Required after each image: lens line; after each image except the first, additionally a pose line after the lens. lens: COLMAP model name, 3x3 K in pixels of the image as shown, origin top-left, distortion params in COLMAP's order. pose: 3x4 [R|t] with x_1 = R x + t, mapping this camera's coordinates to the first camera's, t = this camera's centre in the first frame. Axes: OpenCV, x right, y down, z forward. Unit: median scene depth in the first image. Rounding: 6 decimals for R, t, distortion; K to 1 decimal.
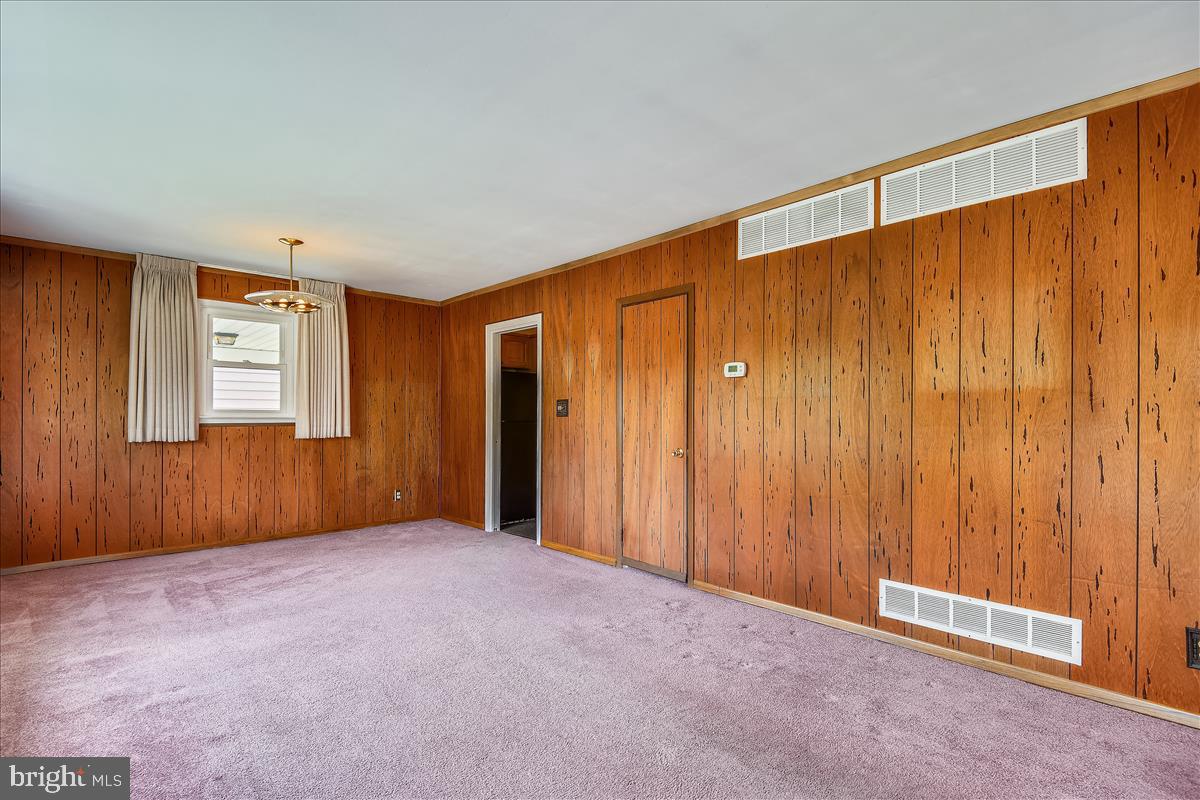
lens RADIAL K [[552.3, 0, 603.4], [0, 552.3, 415.2], [0, 0, 1]] dist [0.020621, -0.018363]
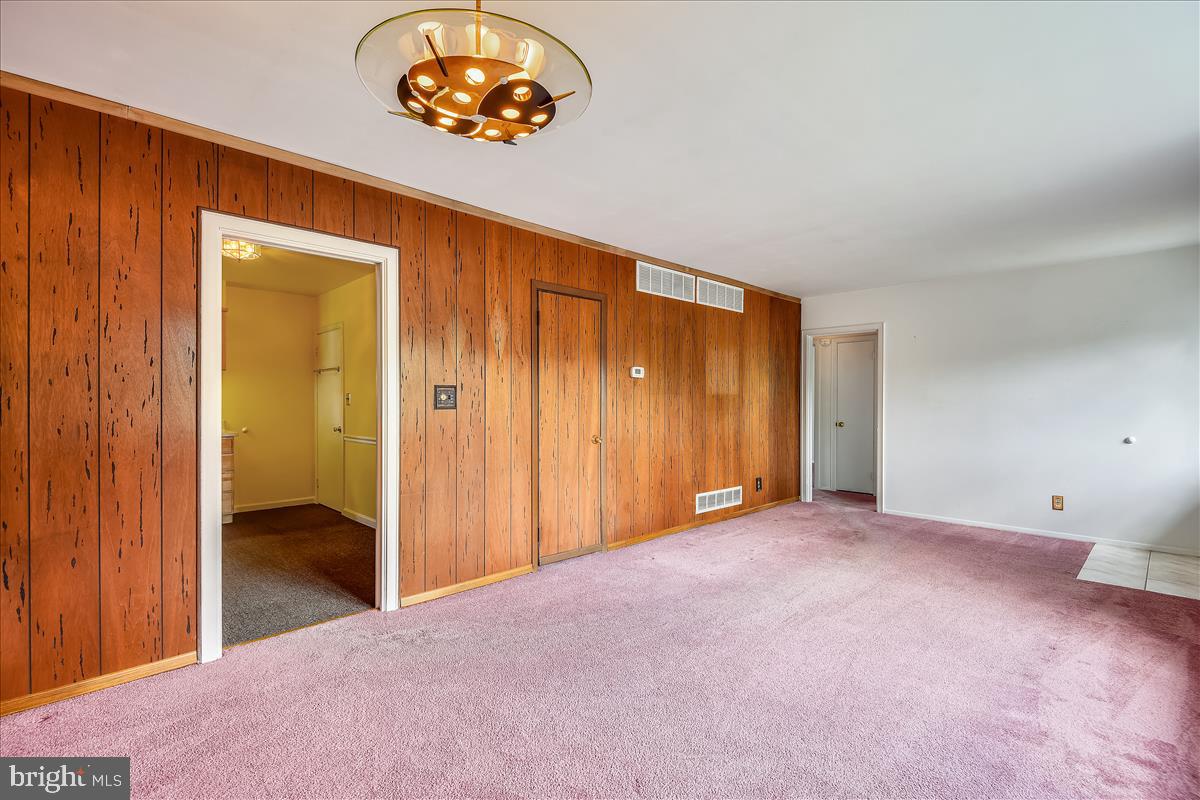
lens RADIAL K [[540.0, 0, 605.0], [0, 540.0, 414.0], [0, 0, 1]] dist [0.033166, -0.028891]
pose [[-0.009604, -0.013050, 0.999869, -0.774575], [0.006900, 0.999890, 0.013116, 0.000950], [-0.999930, 0.007025, -0.009513, 0.789381]]
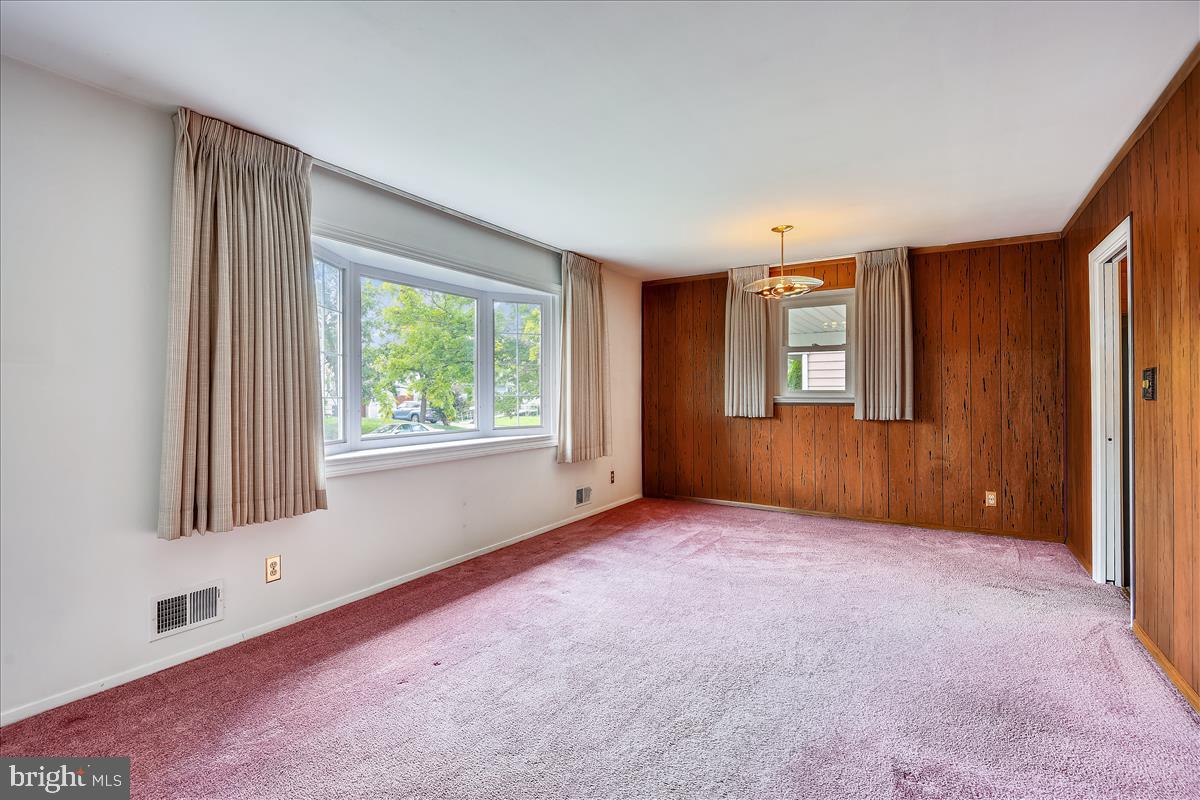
lens RADIAL K [[554.3, 0, 601.5], [0, 554.3, 386.6], [0, 0, 1]] dist [0.000895, -0.000092]
pose [[0.259860, -0.011513, -0.965578, 0.298686], [0.003753, 0.999933, -0.010913, -0.006724], [0.965639, -0.000788, 0.259886, 0.347598]]
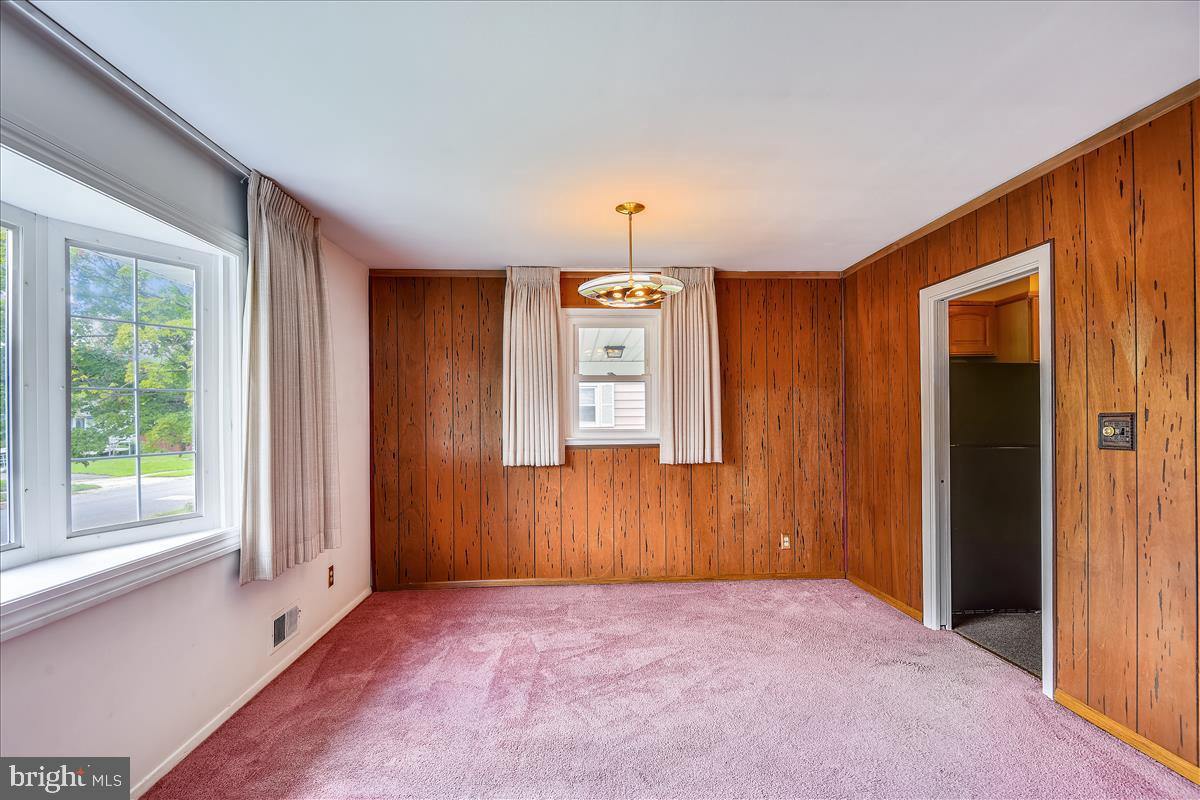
lens RADIAL K [[540.0, 0, 605.0], [0, 540.0, 414.0], [0, 0, 1]] dist [0.033166, -0.028891]
pose [[0.764017, -0.013836, -0.645048, -0.106855], [0.011533, 0.999903, -0.007787, -0.028875], [0.645093, -0.001490, 0.764103, 0.364830]]
